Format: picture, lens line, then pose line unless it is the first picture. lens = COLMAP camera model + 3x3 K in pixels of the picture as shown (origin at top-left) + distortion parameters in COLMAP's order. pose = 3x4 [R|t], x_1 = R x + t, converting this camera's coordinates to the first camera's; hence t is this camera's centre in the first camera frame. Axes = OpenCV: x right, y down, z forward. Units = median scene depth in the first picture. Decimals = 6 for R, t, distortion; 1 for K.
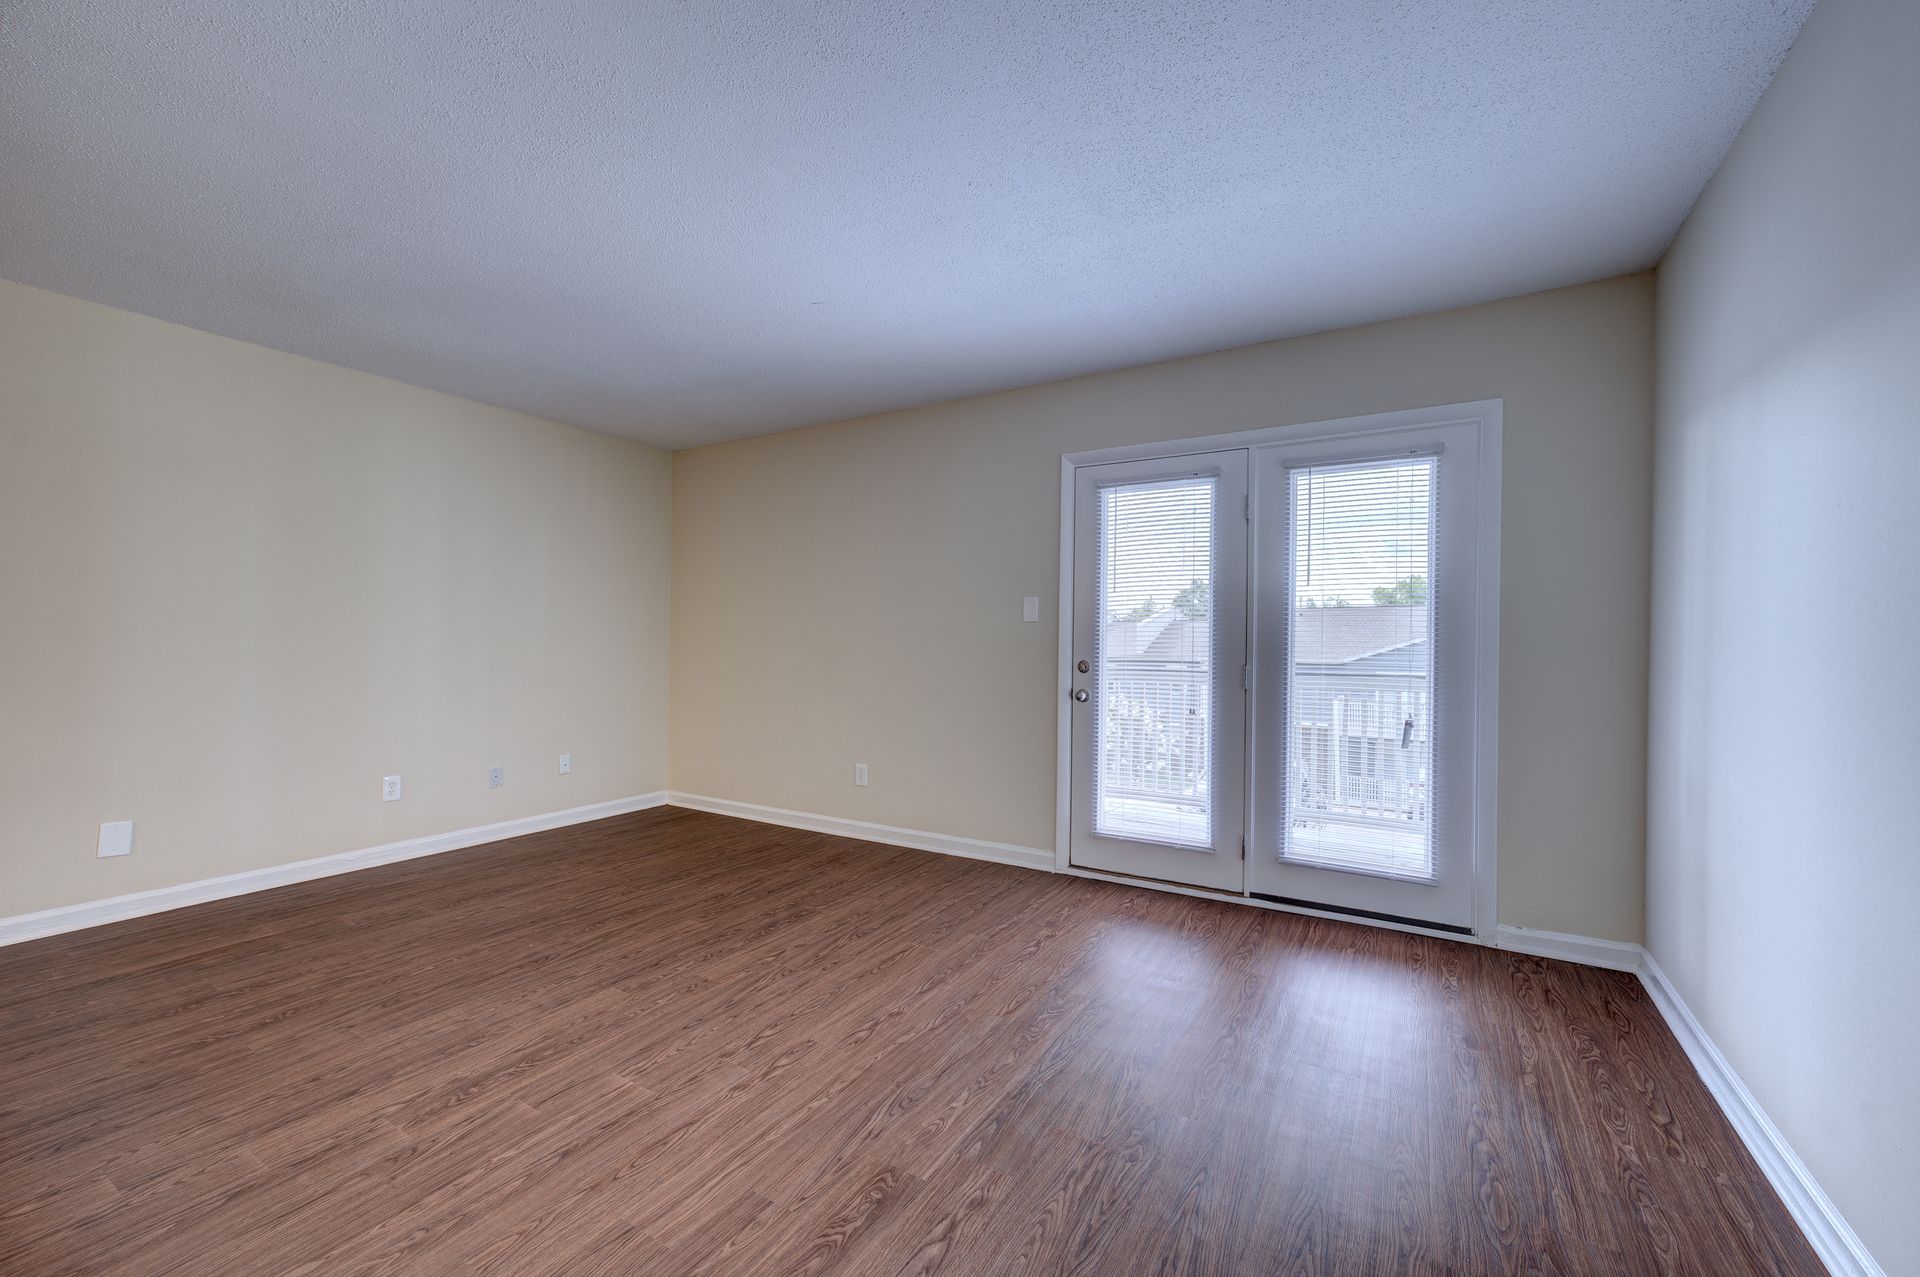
lens RADIAL K [[757.5, 0, 960.0], [0, 757.5, 638.5], [0, 0, 1]] dist [0.001031, 0.000341]
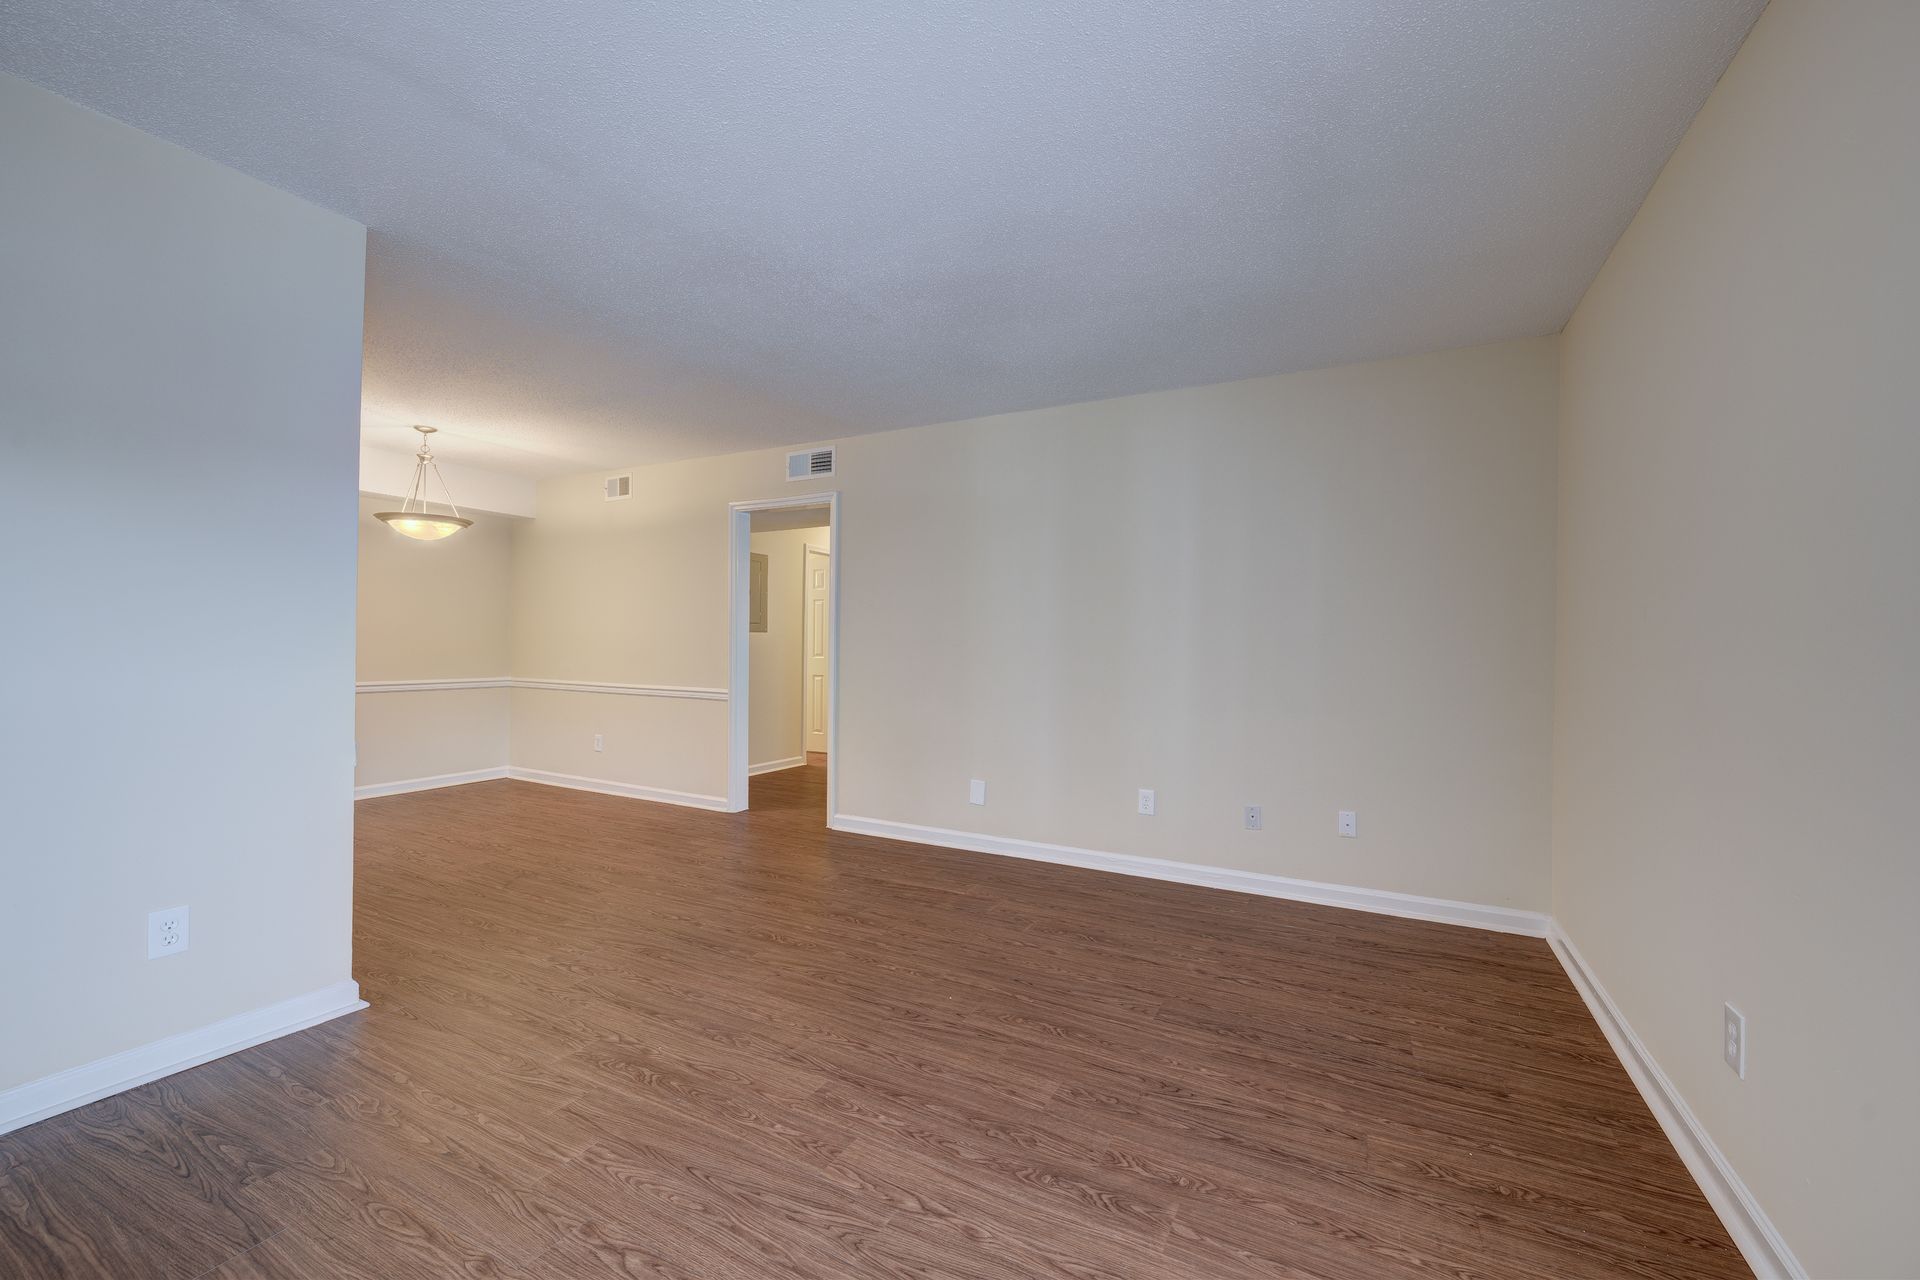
lens RADIAL K [[757.5, 0, 960.0], [0, 757.5, 640.0], [0, 0, 1]] dist [0.001031, 0.000341]
pose [[0.056666, -0.015032, -0.998280, 0.312179], [-0.007729, 0.999850, -0.015494, 0.003931], [0.998363, 0.008594, 0.056541, 0.944354]]
